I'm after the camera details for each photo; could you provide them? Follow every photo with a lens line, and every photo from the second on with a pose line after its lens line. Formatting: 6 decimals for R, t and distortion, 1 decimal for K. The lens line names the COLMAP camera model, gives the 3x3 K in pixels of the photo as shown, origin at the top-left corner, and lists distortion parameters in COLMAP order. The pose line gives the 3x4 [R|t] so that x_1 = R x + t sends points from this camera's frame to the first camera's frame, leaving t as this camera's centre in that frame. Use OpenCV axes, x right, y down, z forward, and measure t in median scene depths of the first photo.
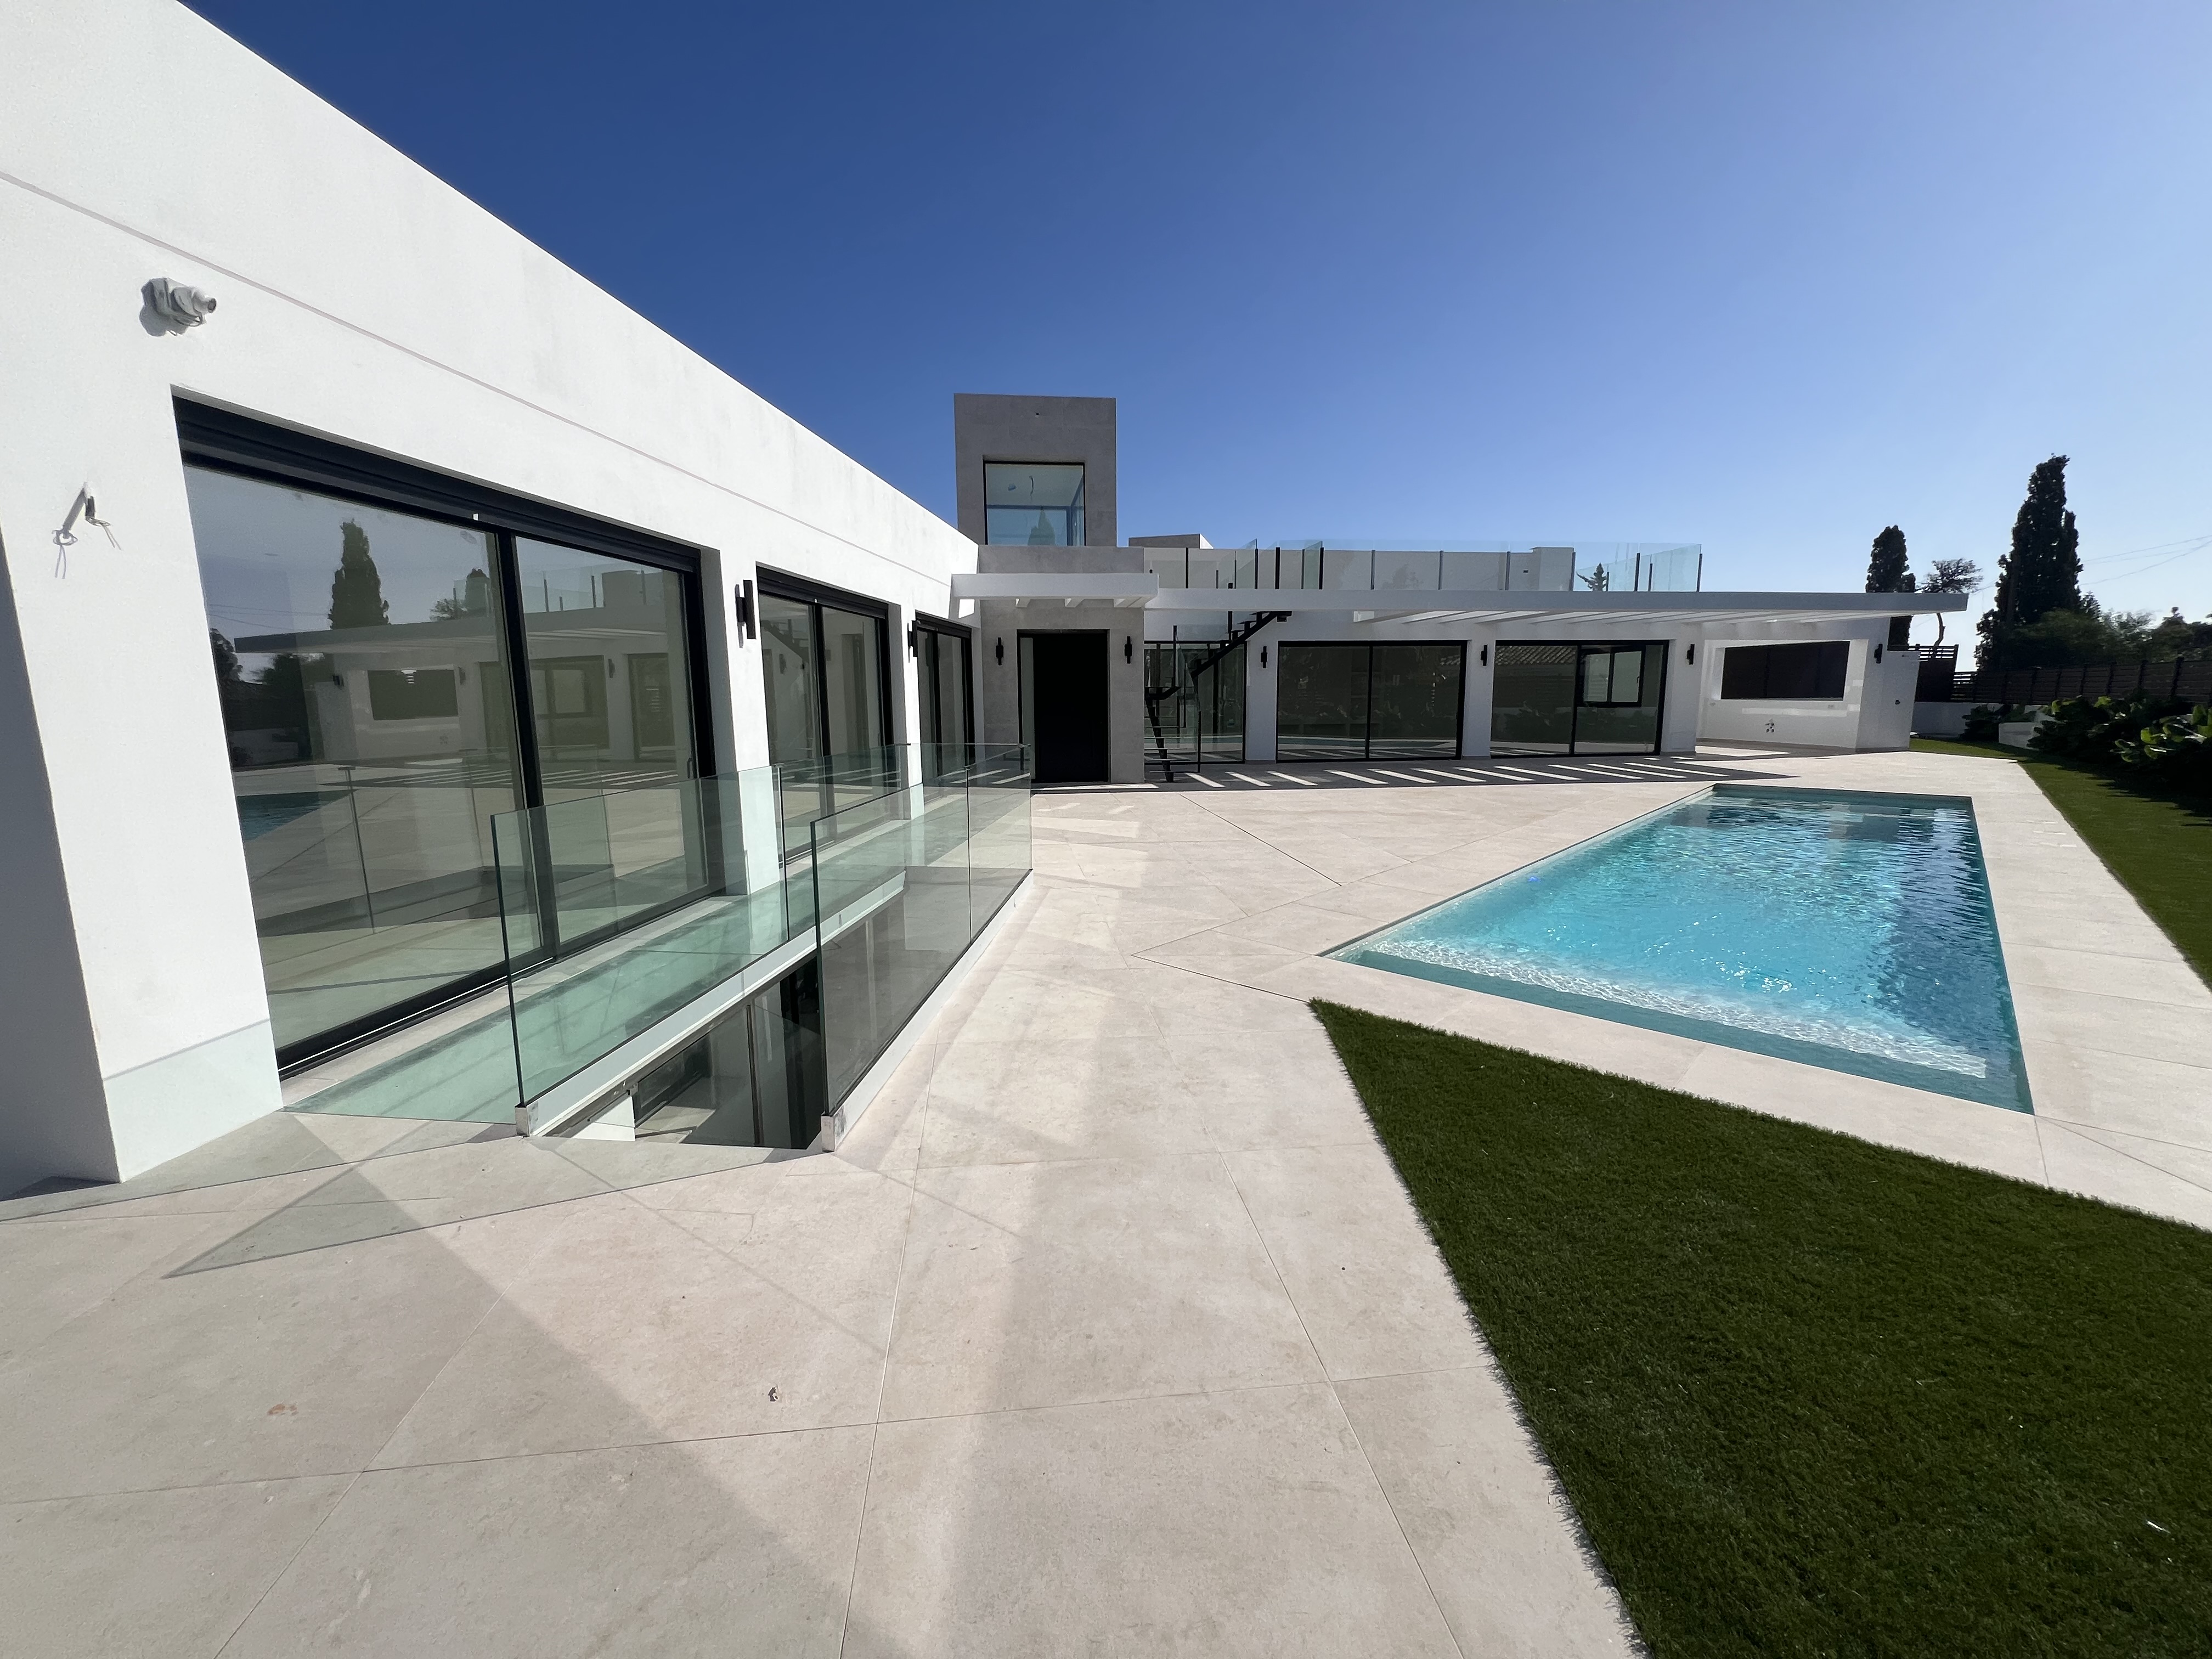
lens RADIAL K [[880.8, 0, 1100.3], [0, 880.8, 821.9], [0, 0, 1]] dist [-0.003523, 0.000728]
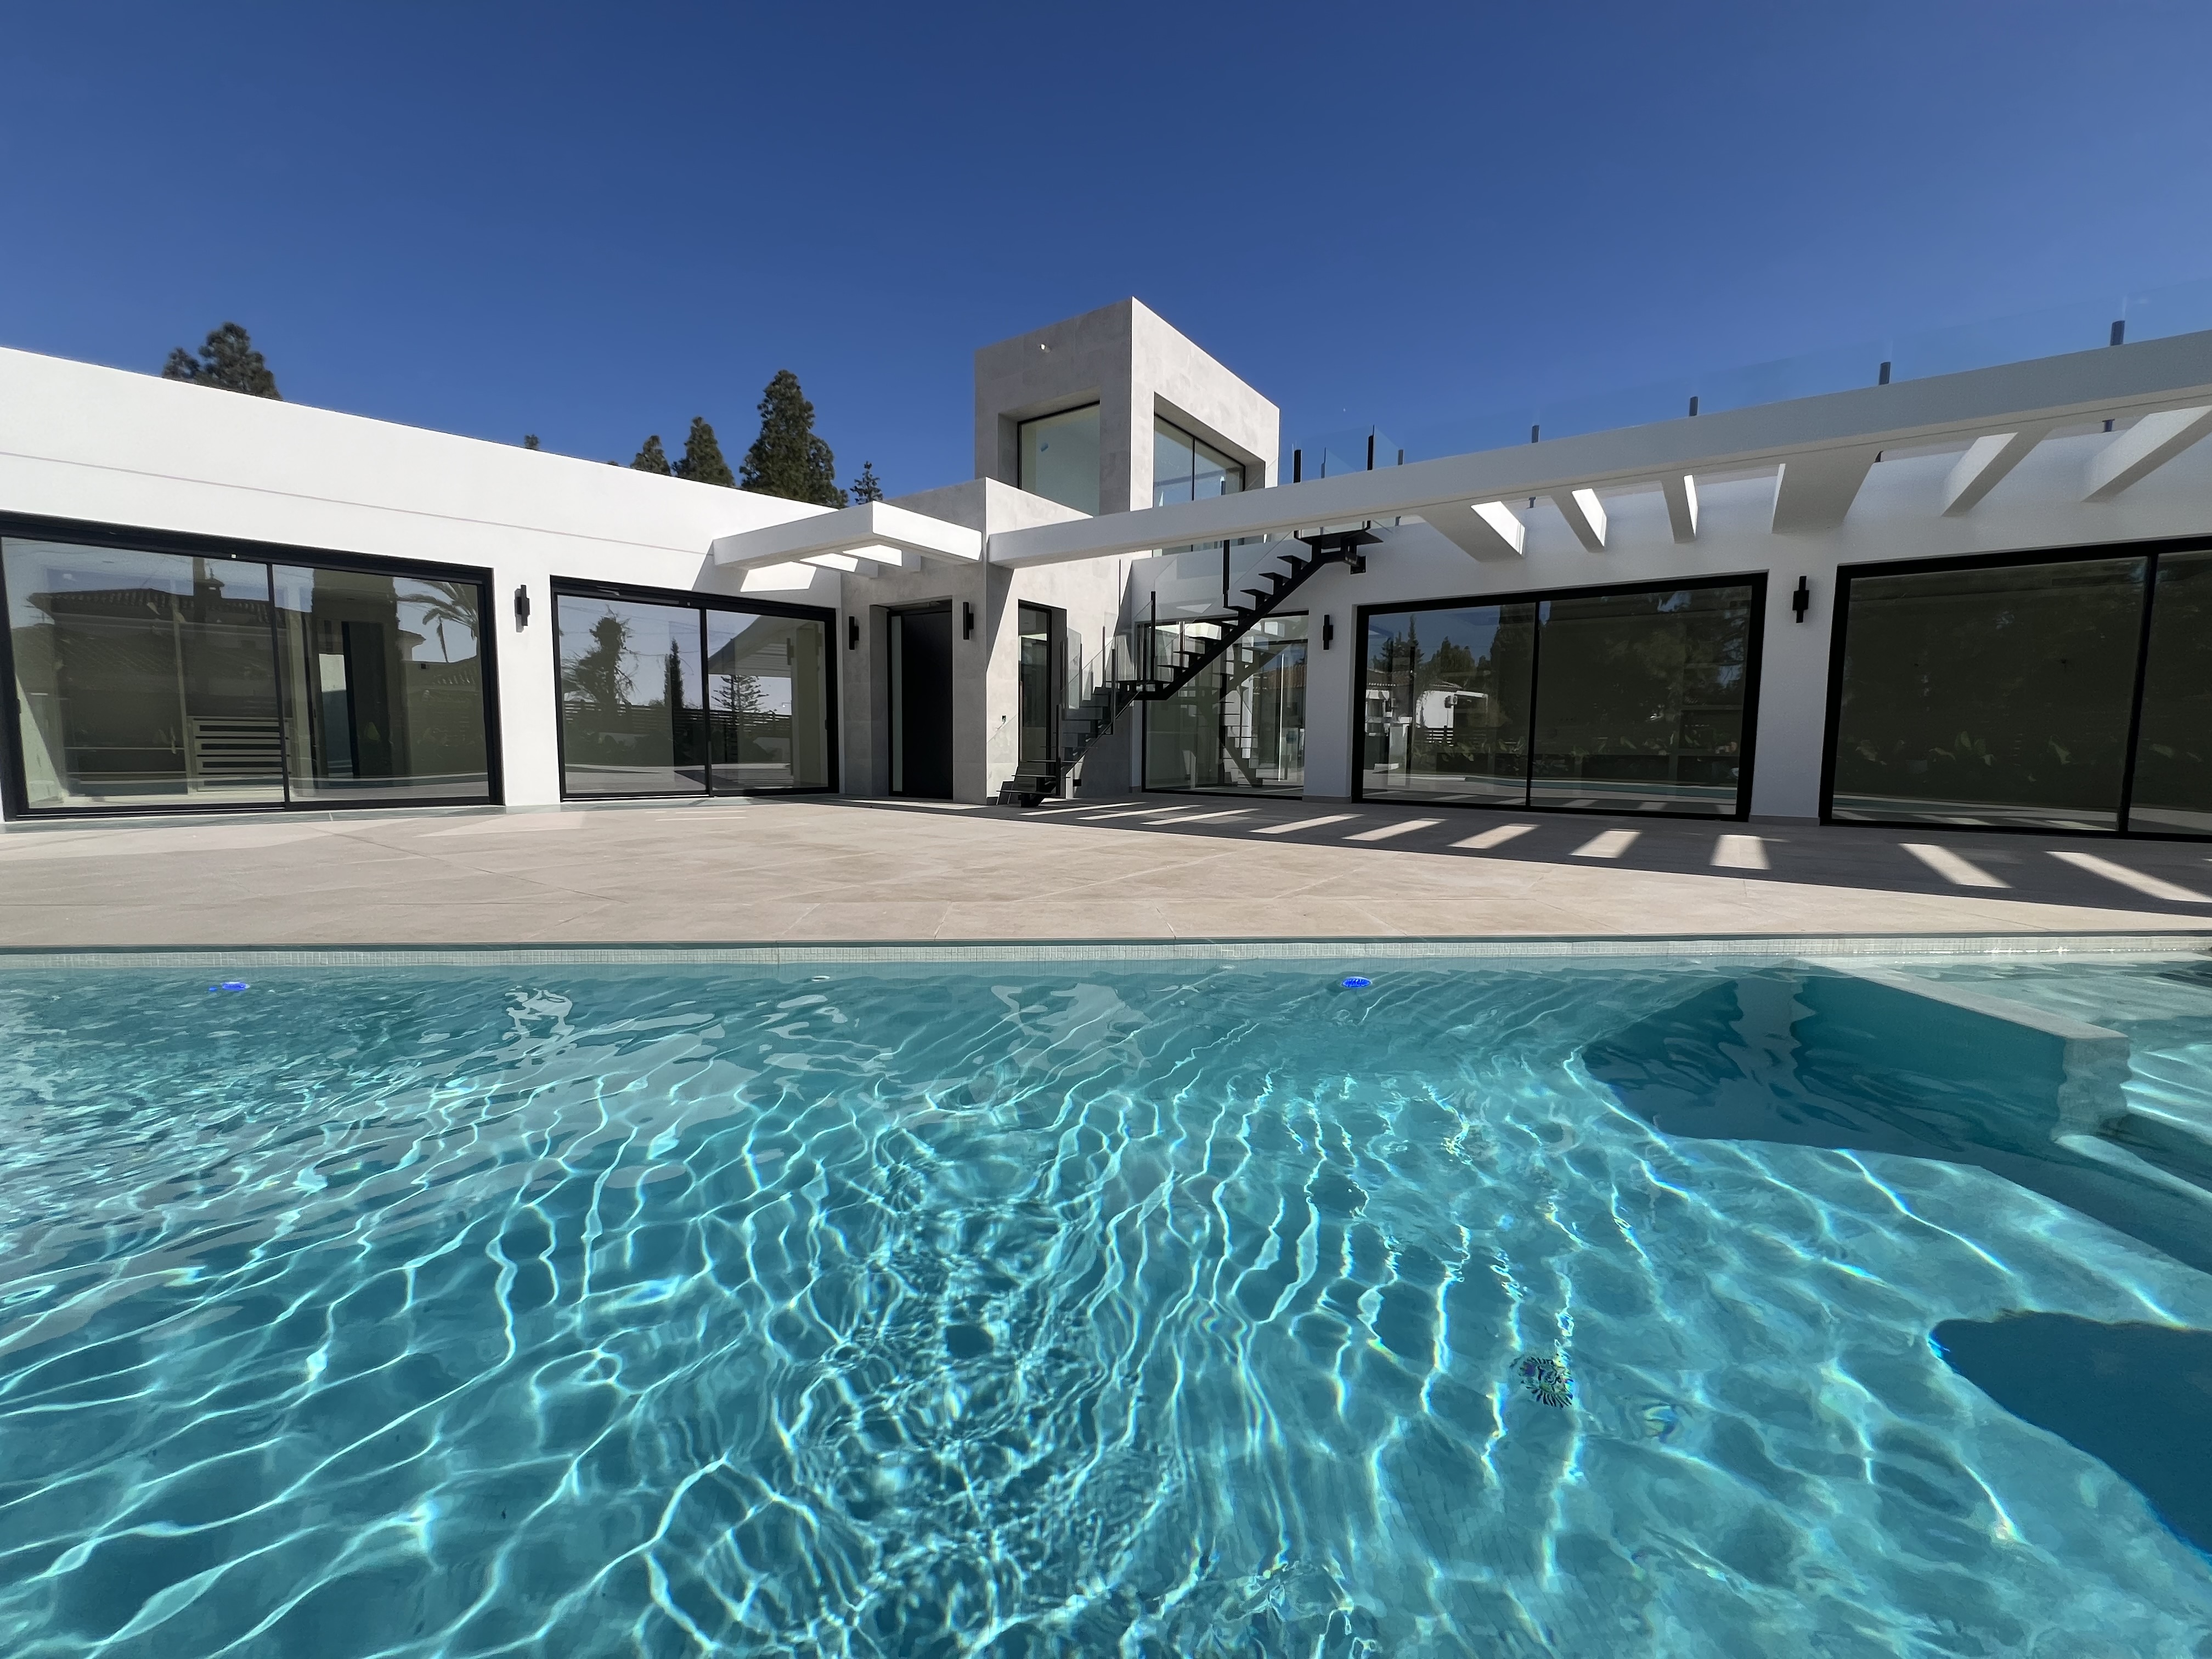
lens RADIAL K [[880.8, 0, 1100.3], [0, 880.8, 821.9], [0, 0, 1]] dist [-0.003523, 0.000728]
pose [[0.742026, 0.076005, -0.666048, 0.525853], [-0.114743, 0.993290, -0.014484, -0.027047], [0.660478, 0.087172, 0.745768, 0.464028]]
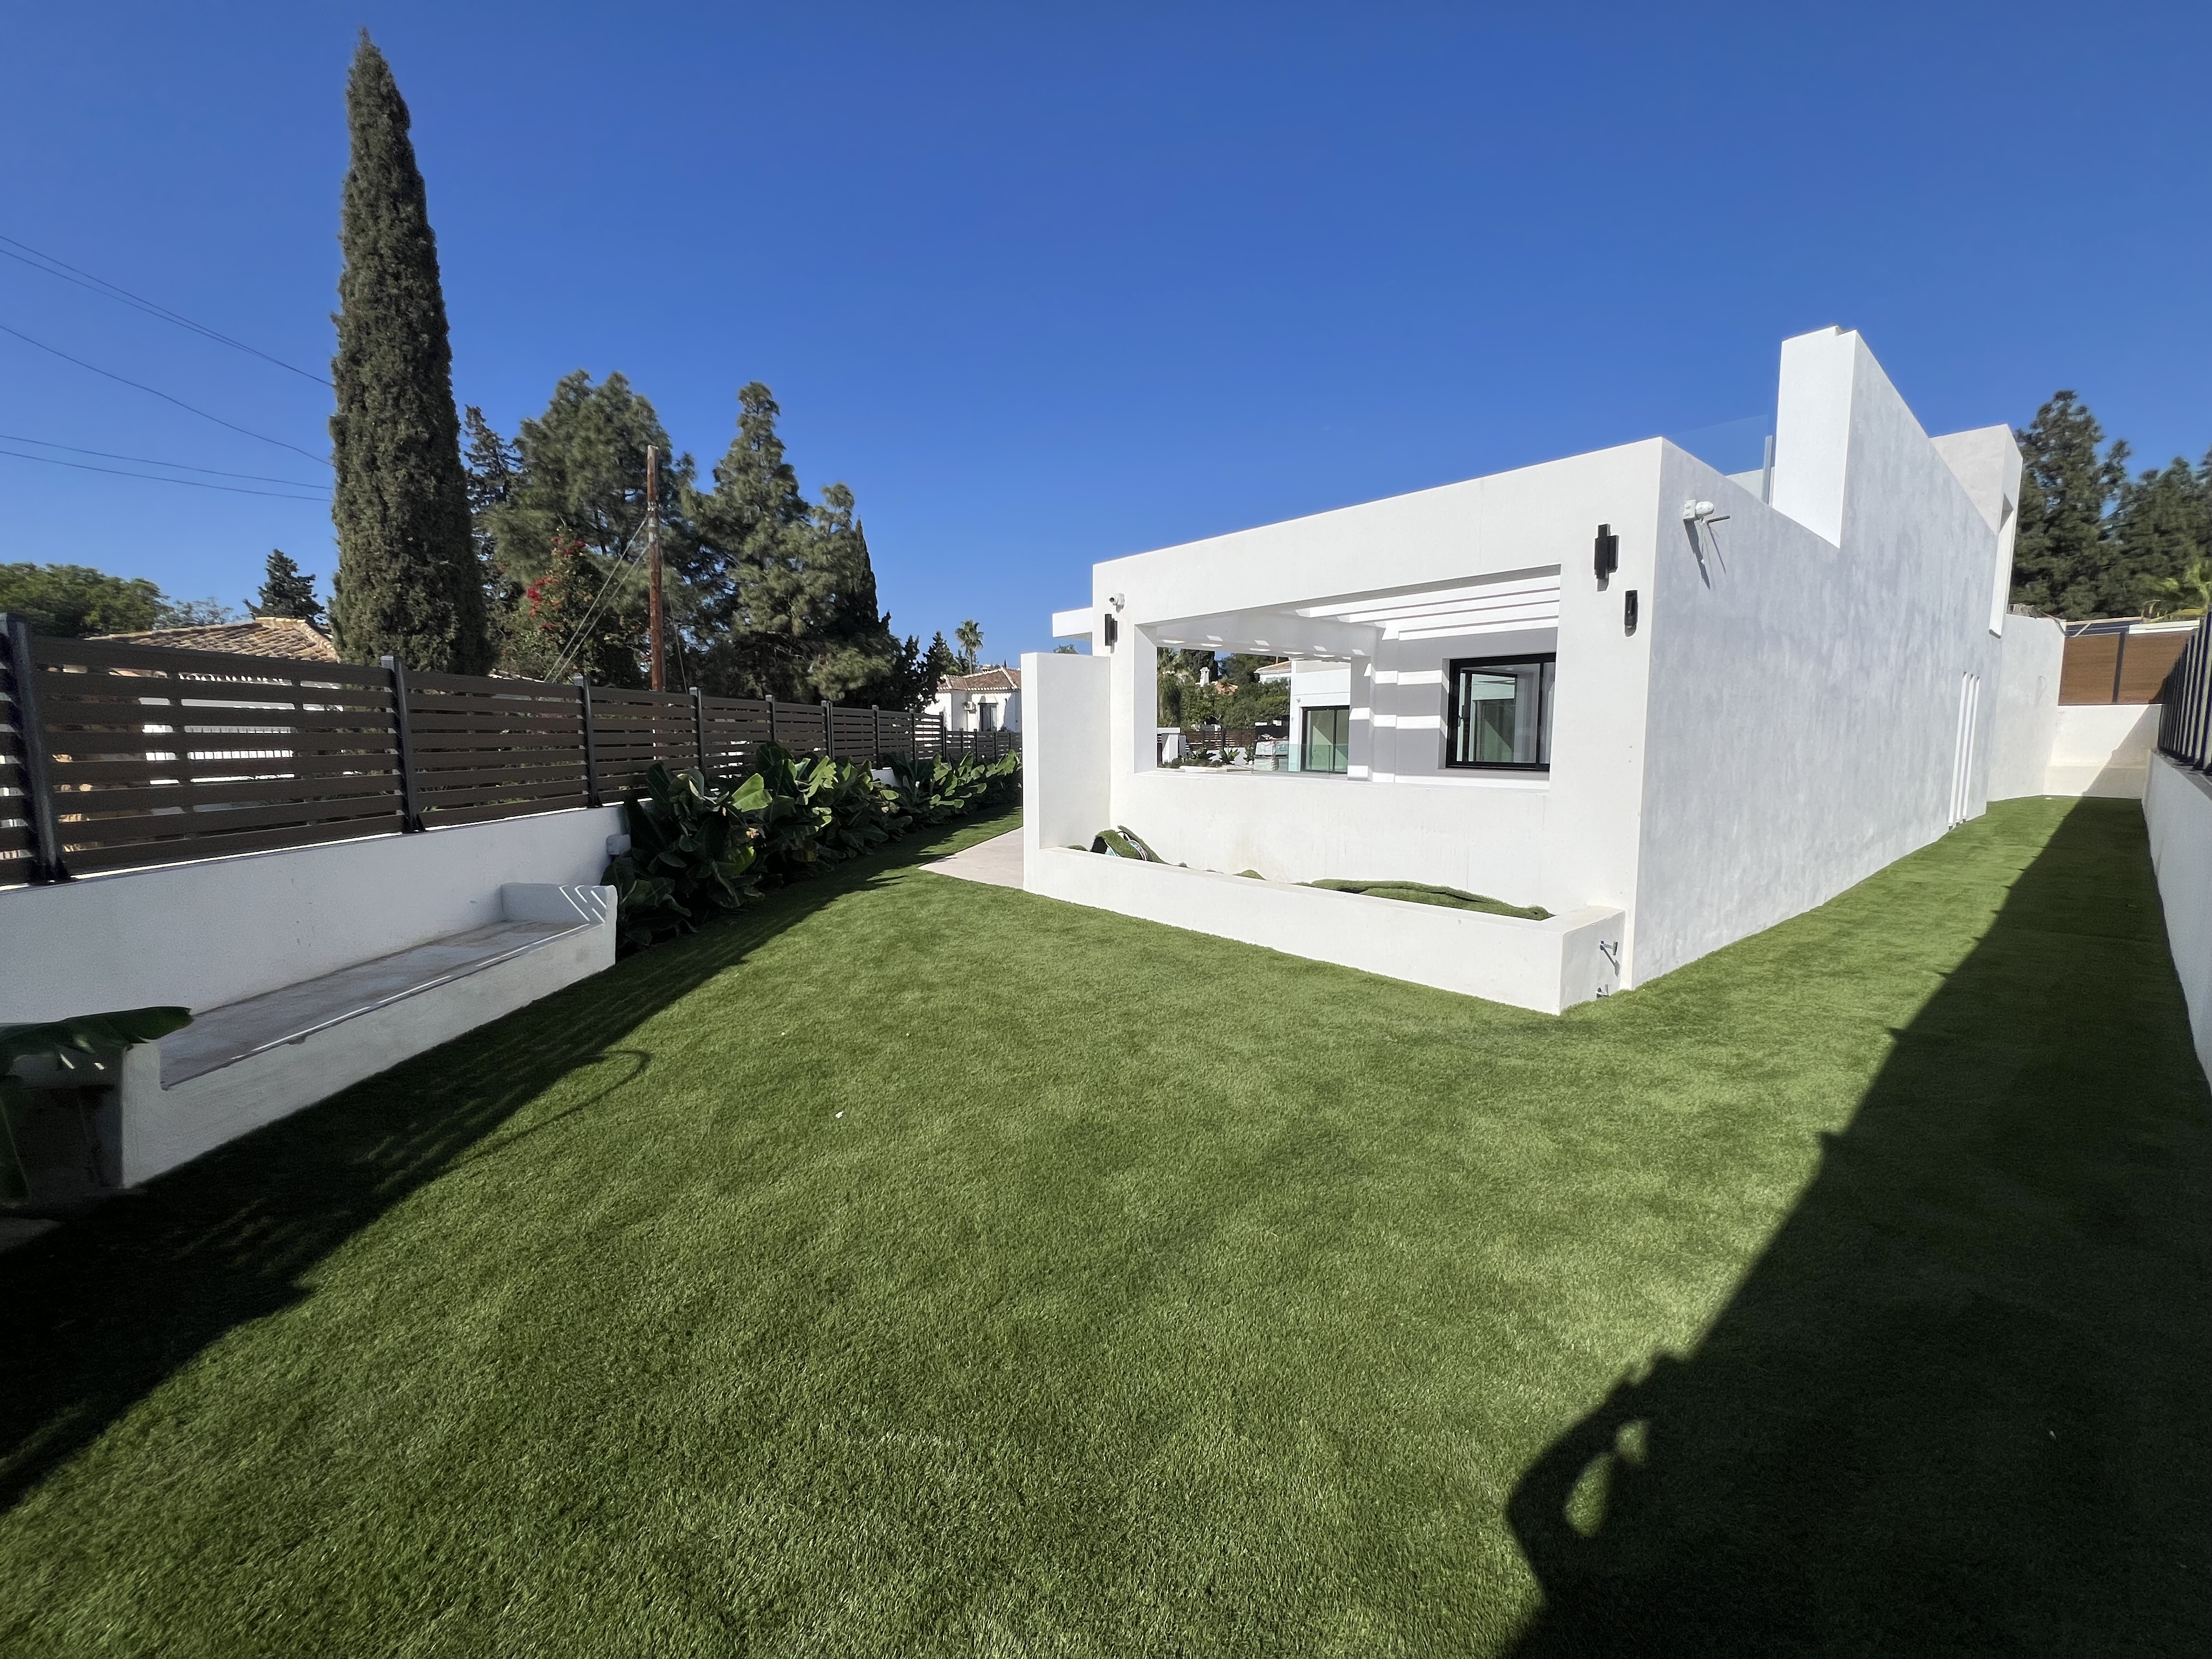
lens RADIAL K [[880.8, 0, 1100.3], [0, 880.8, 821.9], [0, 0, 1]] dist [-0.003523, 0.000728]
pose [[-0.832536, 0.064834, -0.550163, 1.333505], [-0.073073, 0.971597, 0.225077, -0.250344], [0.549130, 0.227587, -0.804152, 1.610963]]
